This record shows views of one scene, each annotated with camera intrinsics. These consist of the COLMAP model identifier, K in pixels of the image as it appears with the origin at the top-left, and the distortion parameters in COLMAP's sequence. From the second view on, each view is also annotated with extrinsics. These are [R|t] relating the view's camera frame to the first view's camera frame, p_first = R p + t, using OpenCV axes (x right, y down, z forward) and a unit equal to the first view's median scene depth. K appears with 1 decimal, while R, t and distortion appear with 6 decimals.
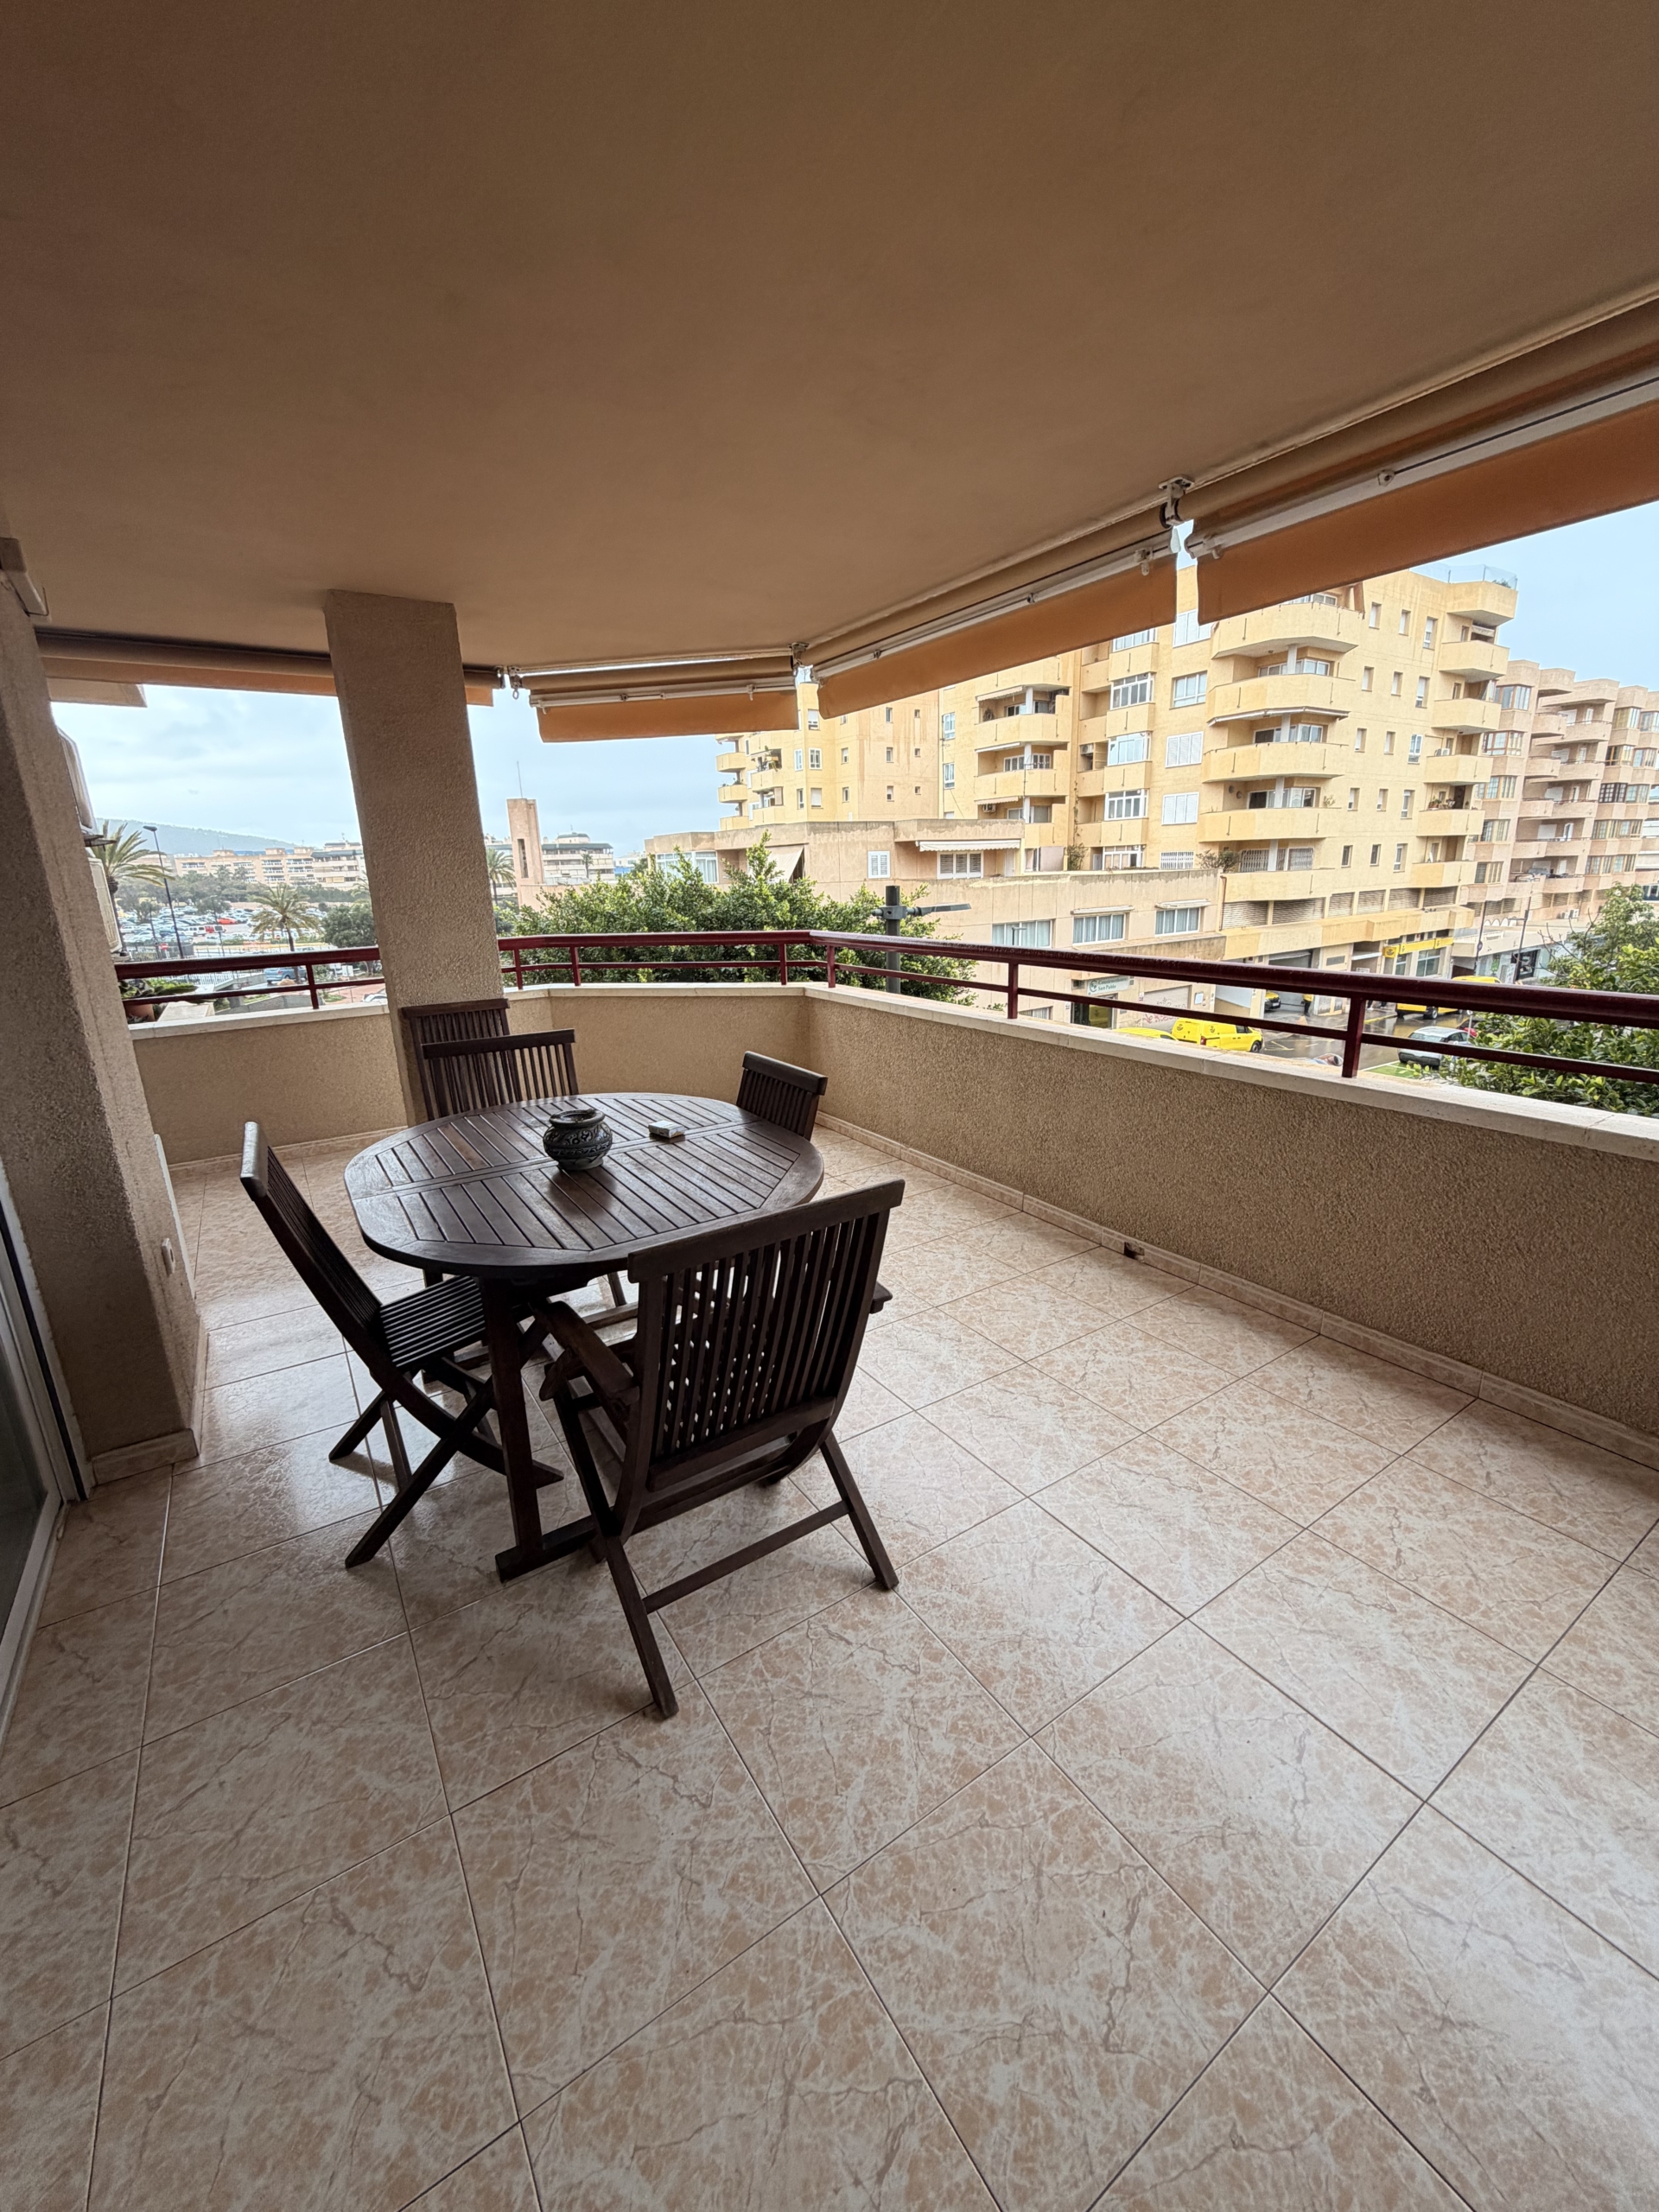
lens RADIAL K [[878.0, 0, 830.4], [0, 878.0, 1099.2], [0, 0, 1]] dist [-0.002208, 0.000464]
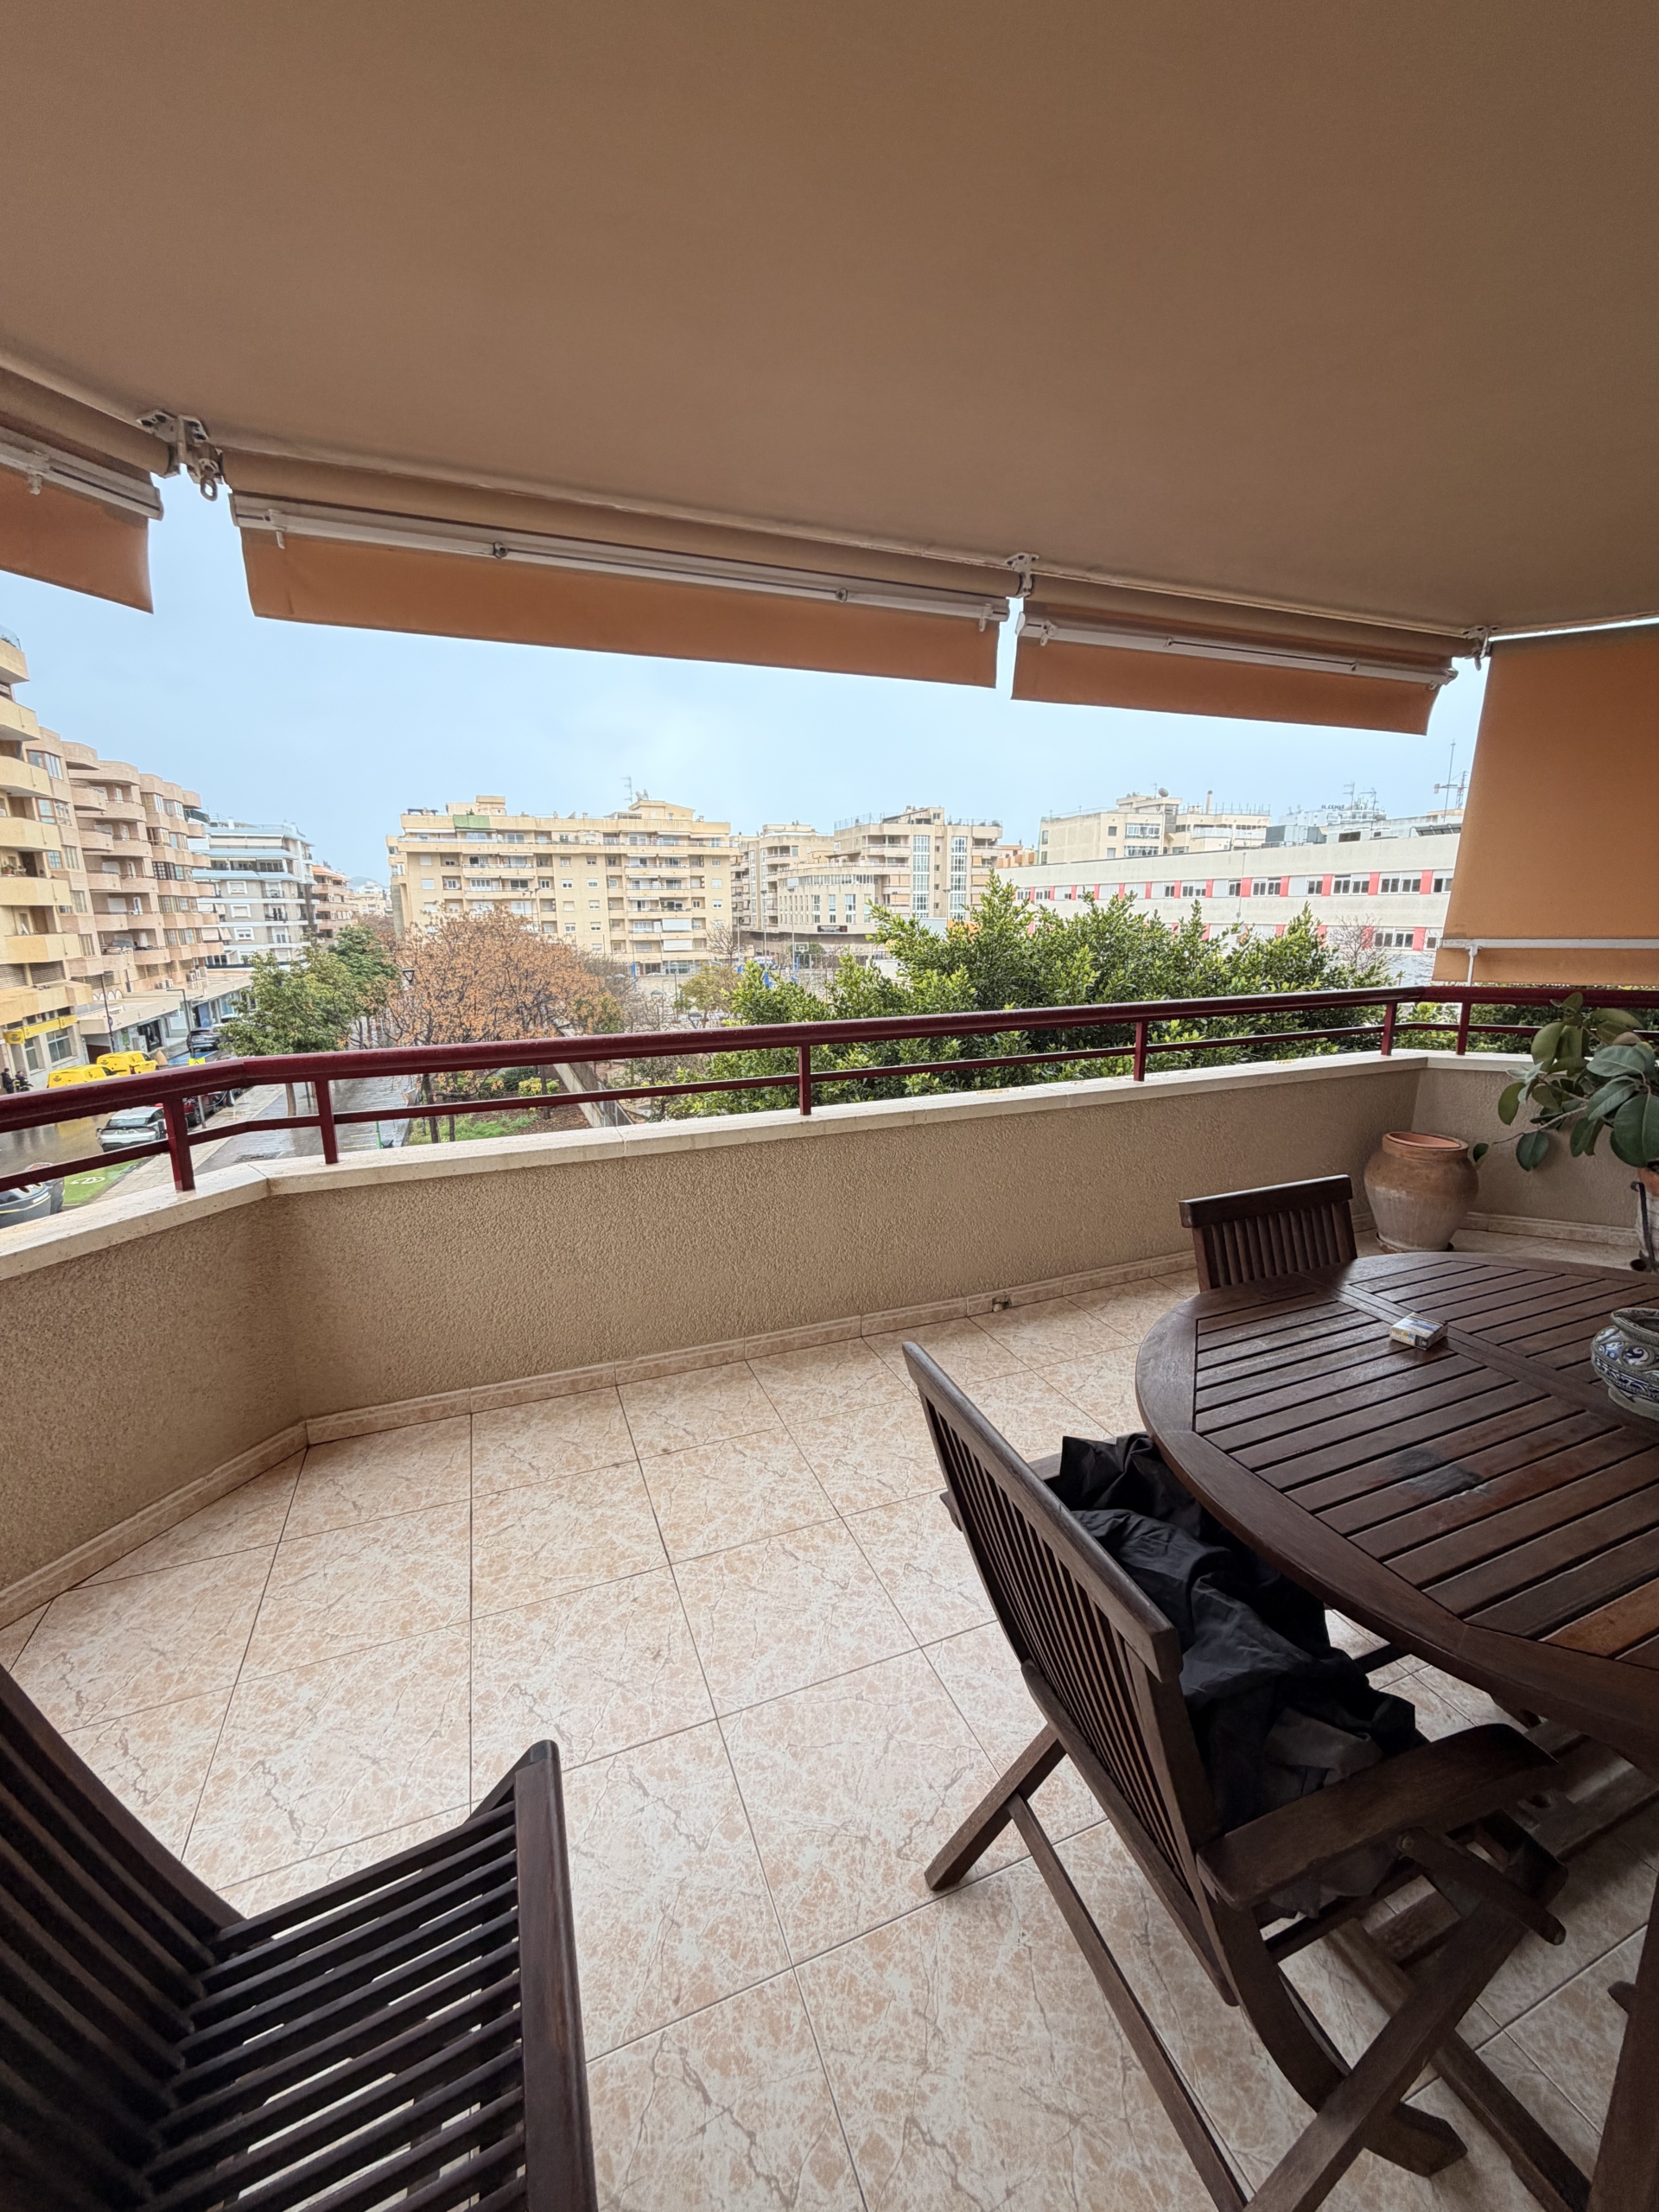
lens RADIAL K [[877.4, 0, 831.8], [0, 877.4, 1099.2], [0, 0, 1]] dist [-0.000601, 0.000266]
pose [[0.195159, -0.180148, 0.964085, -0.446399], [0.256223, 0.958214, 0.127184, -0.163581], [-0.946712, 0.222199, 0.233162, 0.651416]]
